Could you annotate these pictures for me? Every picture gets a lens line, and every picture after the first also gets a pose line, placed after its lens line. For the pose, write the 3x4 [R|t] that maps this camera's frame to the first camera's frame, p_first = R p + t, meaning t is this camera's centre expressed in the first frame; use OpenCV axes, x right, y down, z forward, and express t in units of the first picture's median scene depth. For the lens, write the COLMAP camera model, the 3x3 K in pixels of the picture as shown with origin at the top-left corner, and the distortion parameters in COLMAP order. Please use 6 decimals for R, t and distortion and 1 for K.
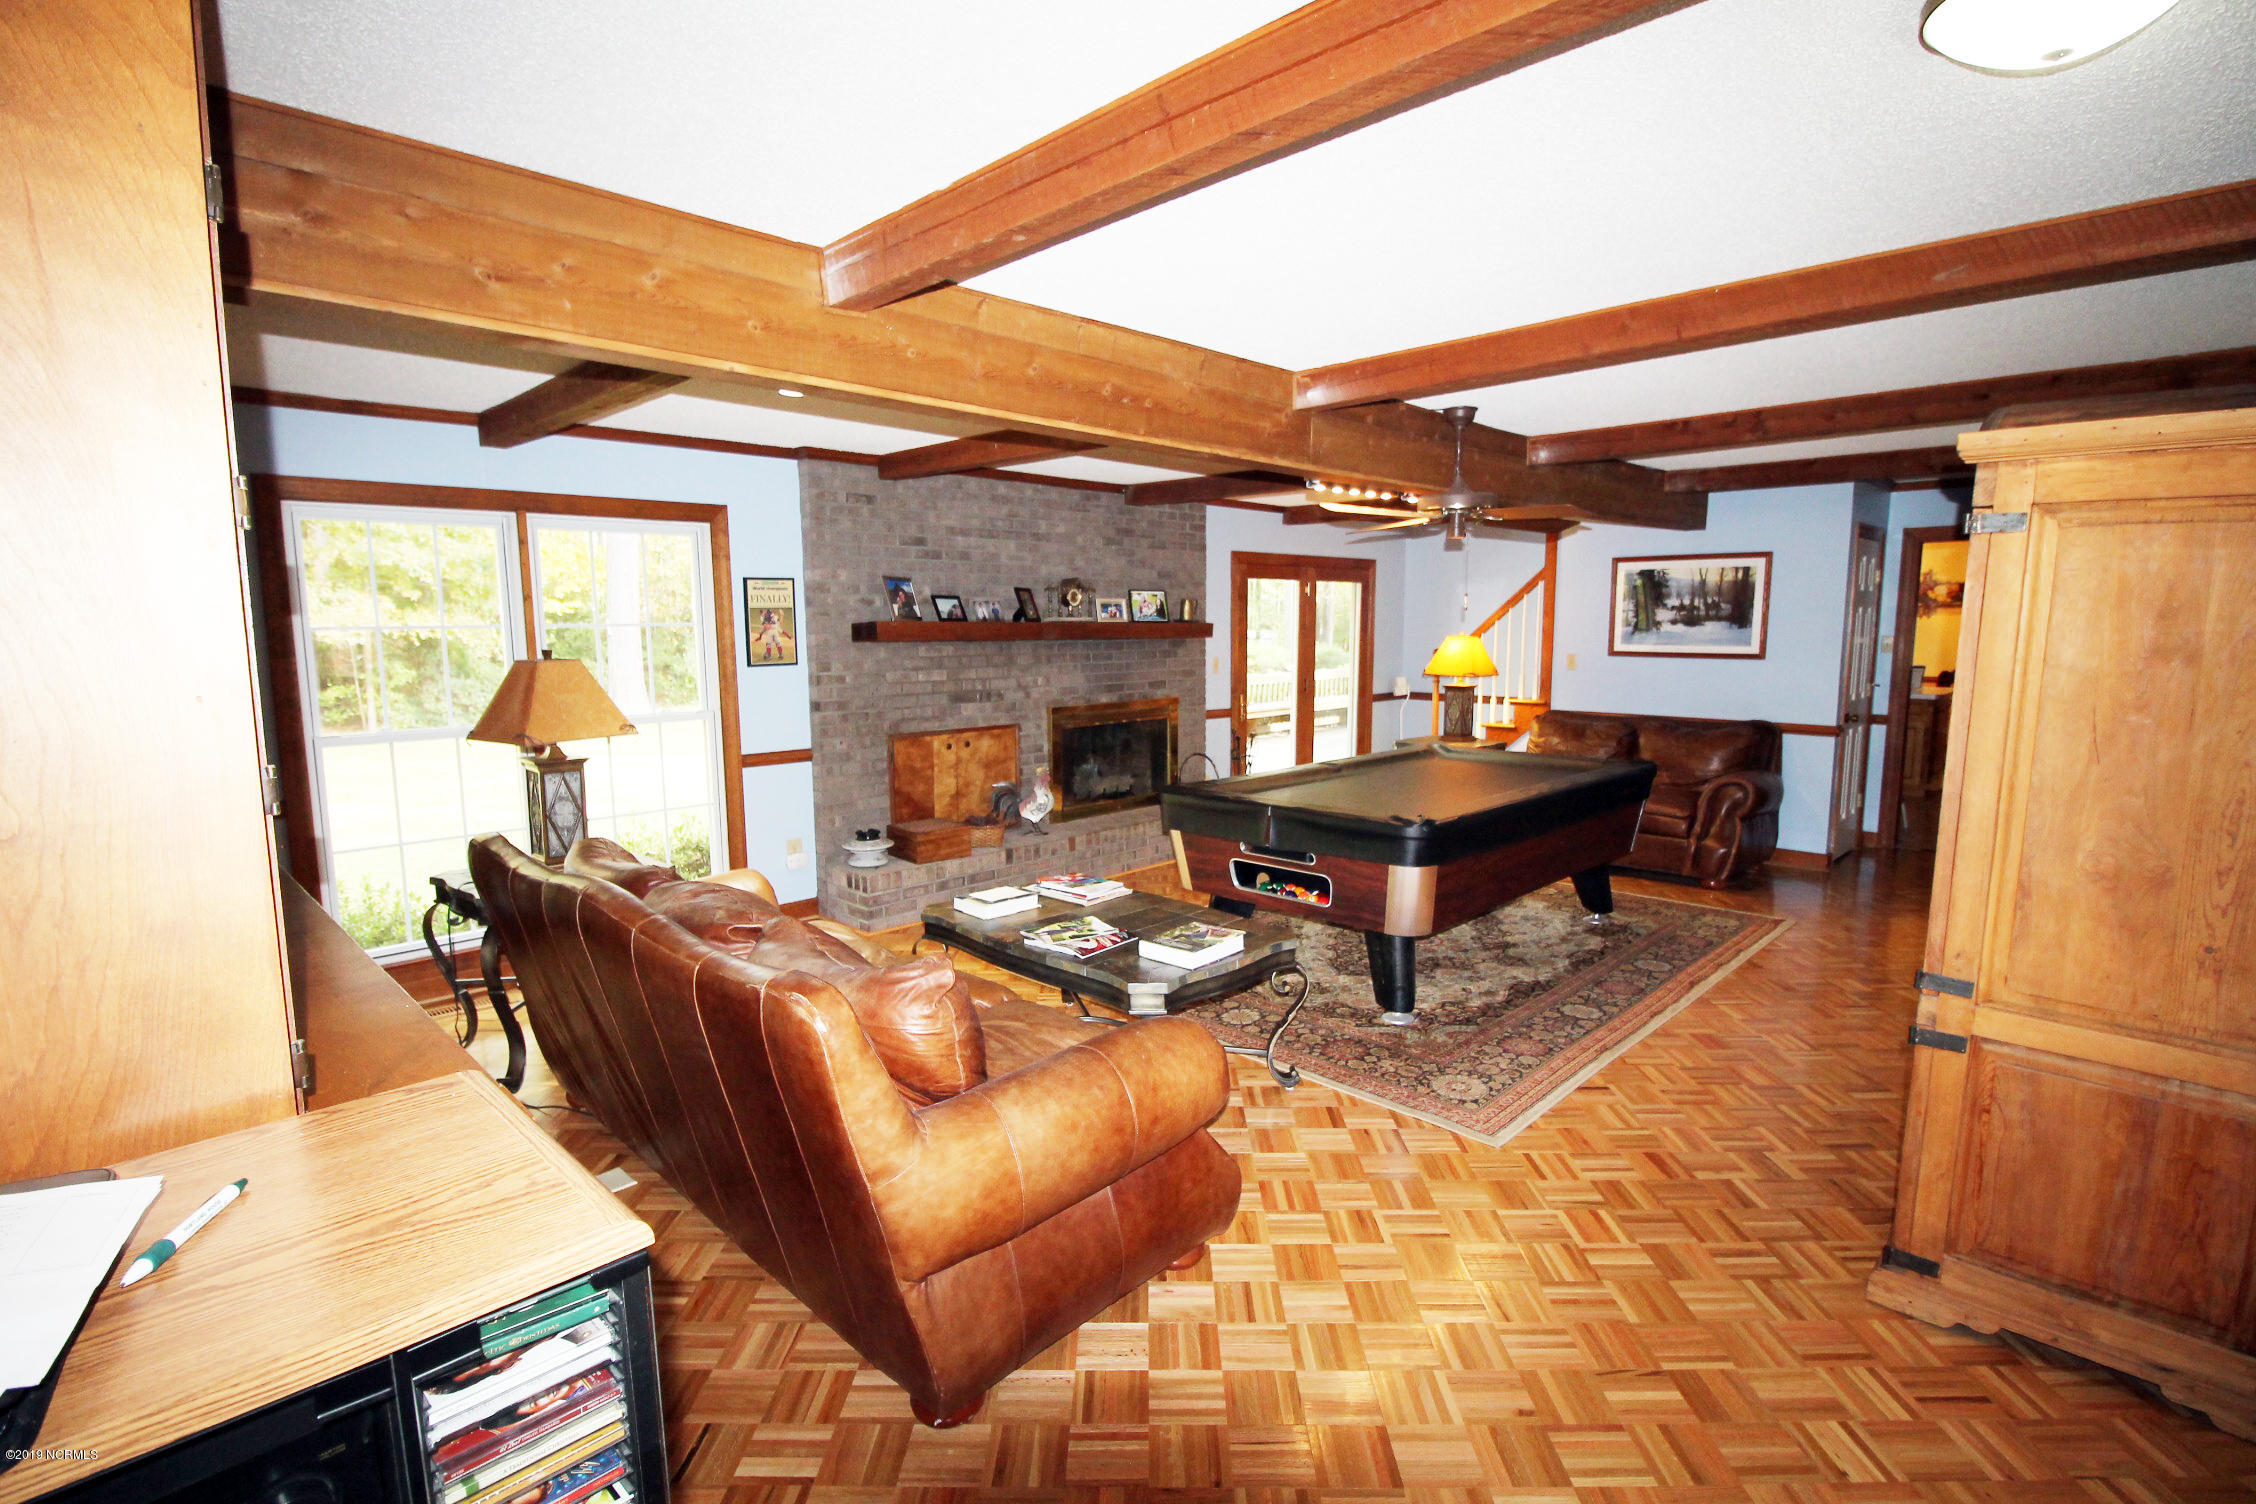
lens RADIAL K [[1075.9, 0, 1133.8], [0, 1075.9, 763.8], [0, 0, 1]] dist [0.001617, -0.014211]
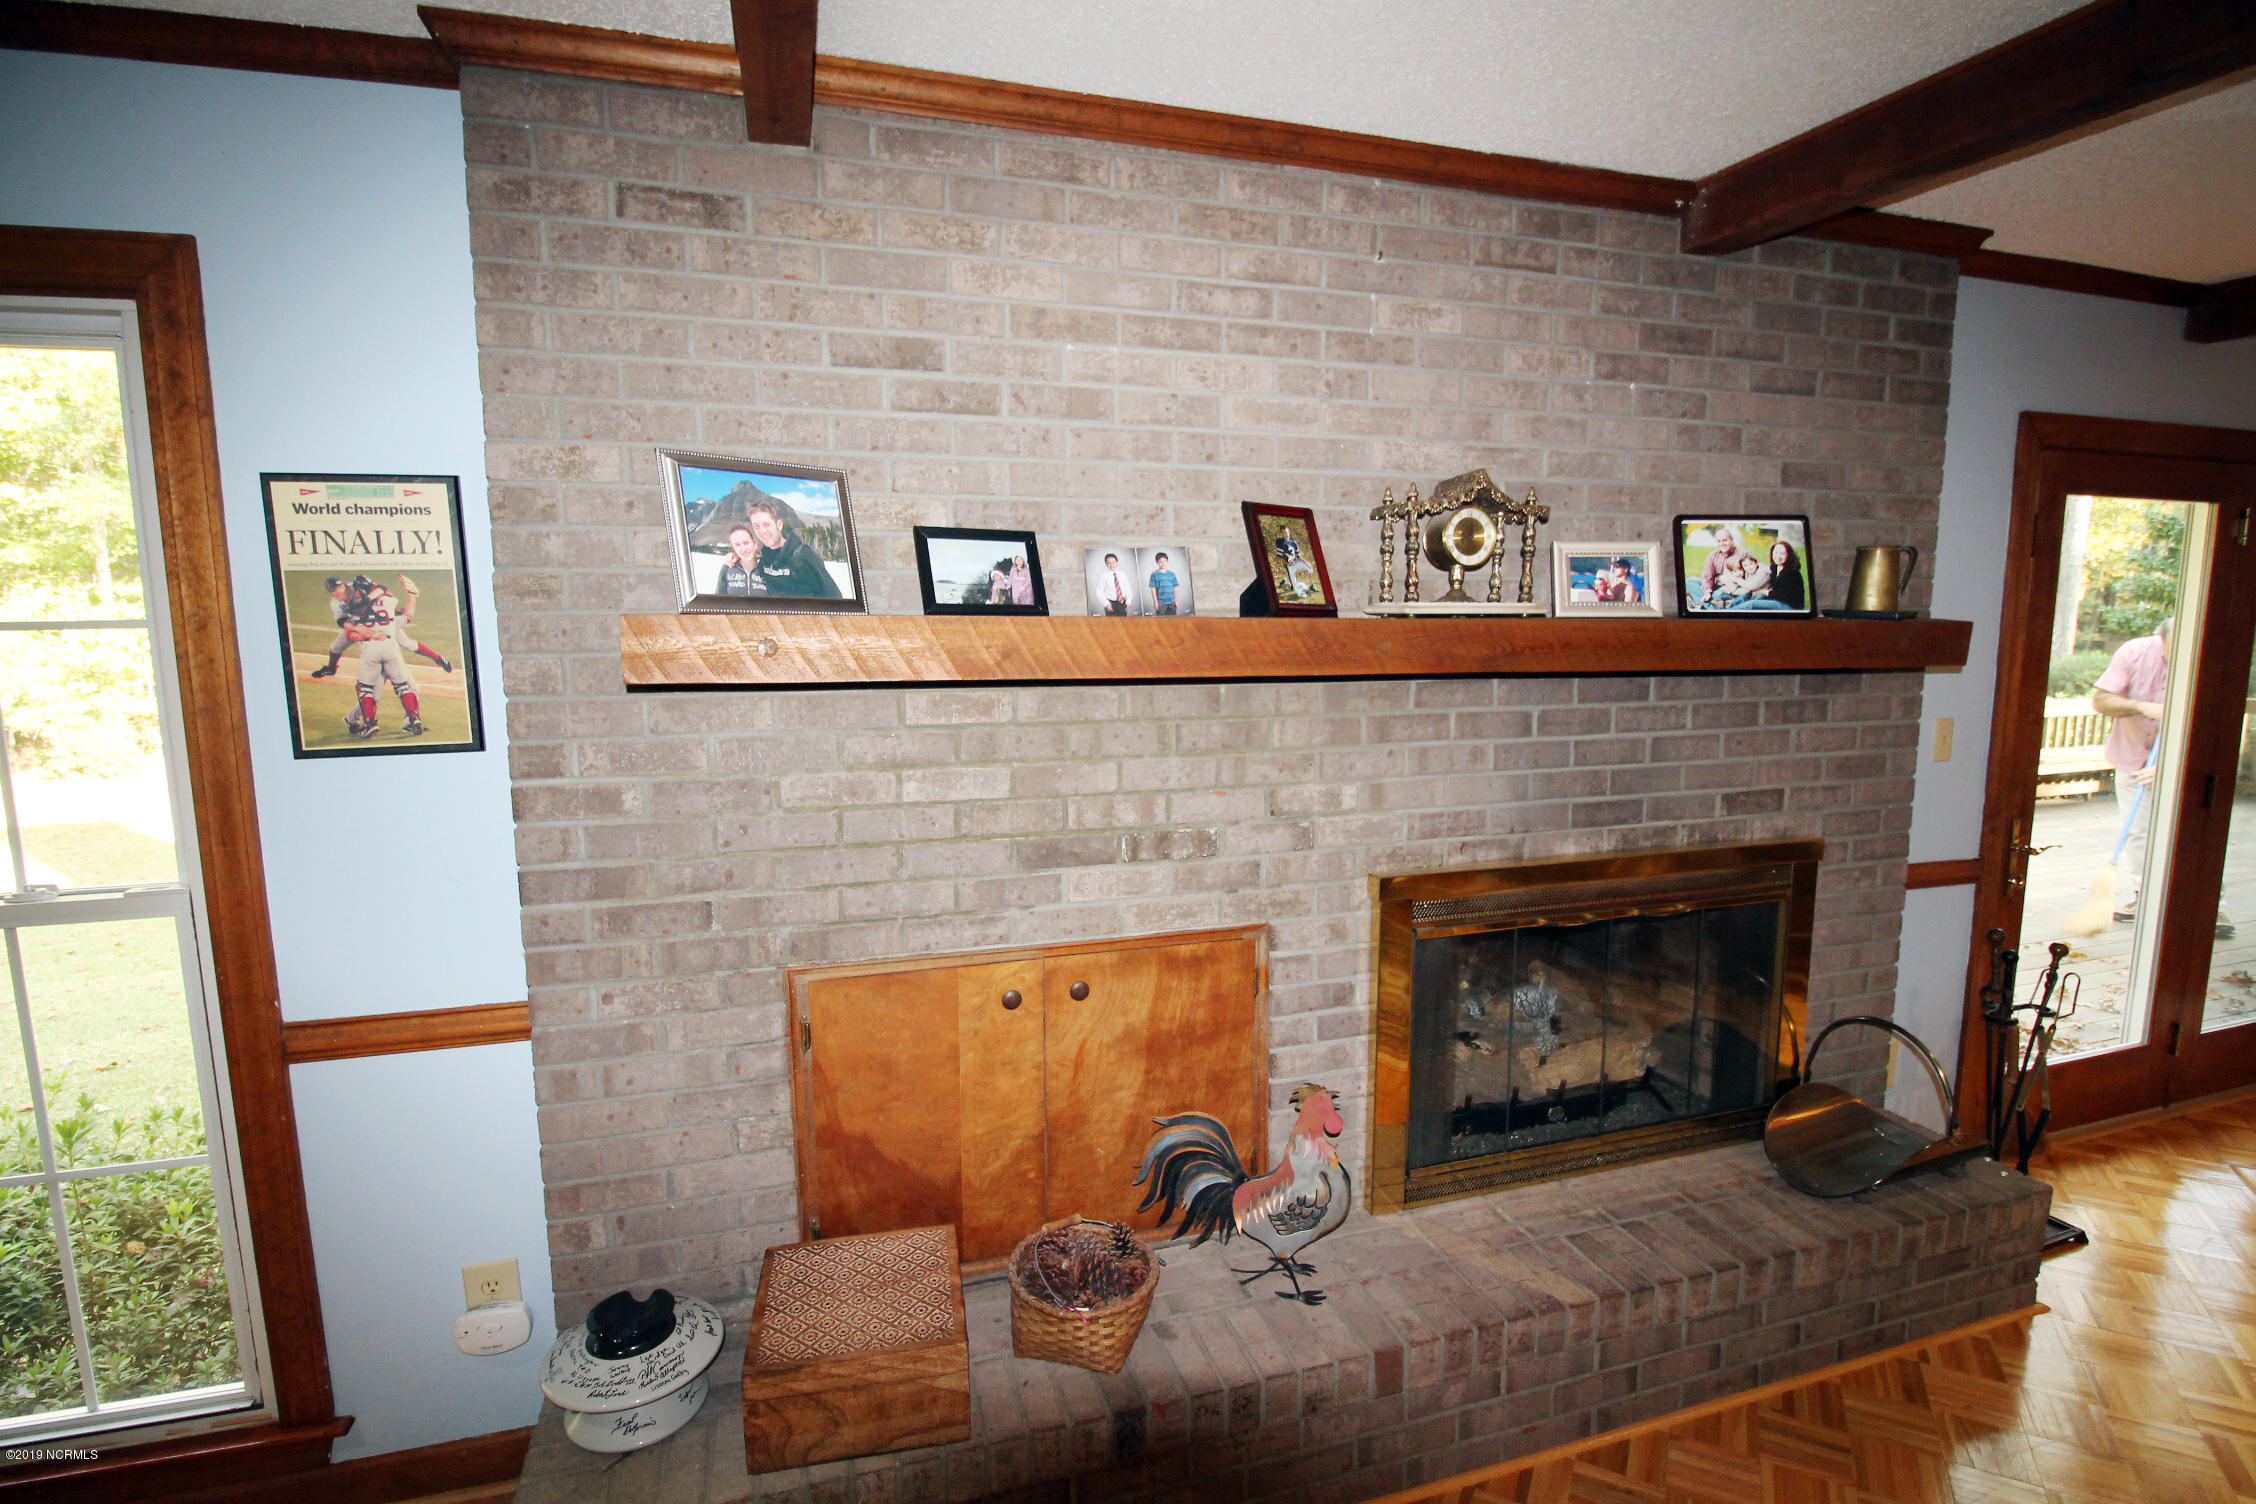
lens RADIAL K [[1075.9, 0, 1133.8], [0, 1075.9, 763.8], [0, 0, 1]] dist [0.001617, -0.014211]
pose [[0.881450, 0.064967, -0.467788, 0.008038], [-0.062188, 0.997835, 0.021400, -0.092004], [0.468165, 0.010228, 0.883582, 0.694885]]
